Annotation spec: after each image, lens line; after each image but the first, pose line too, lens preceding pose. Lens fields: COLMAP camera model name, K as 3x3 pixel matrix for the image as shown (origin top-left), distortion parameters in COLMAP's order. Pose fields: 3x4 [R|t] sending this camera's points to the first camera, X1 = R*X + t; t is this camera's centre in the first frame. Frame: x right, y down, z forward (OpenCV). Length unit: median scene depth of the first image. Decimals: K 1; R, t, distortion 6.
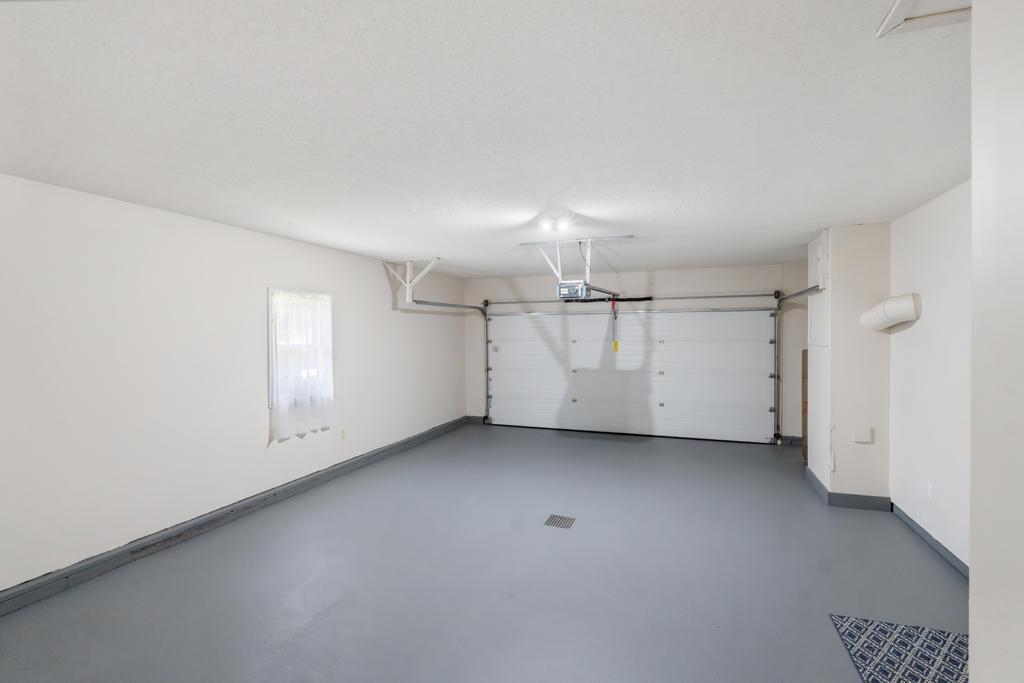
lens RADIAL K [[466.8, 0, 511.0], [0, 466.8, 334.7], [0, 0, 1]] dist [-0.003391, -0.000559]
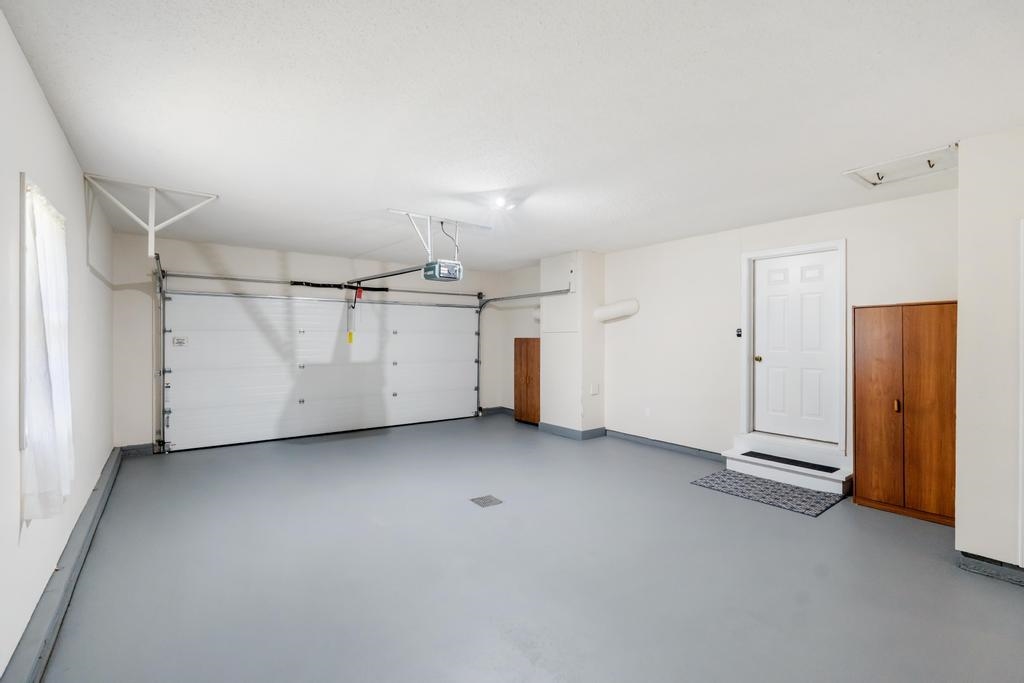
lens RADIAL K [[466.8, 0, 510.8], [0, 466.8, 344.2], [0, 0, 1]] dist [-0.003391, -0.000559]
pose [[0.537285, -0.003280, 0.843395, -0.388595], [-0.001115, 0.999989, 0.004600, 0.033618], [-0.843400, -0.003412, 0.537275, 0.229358]]
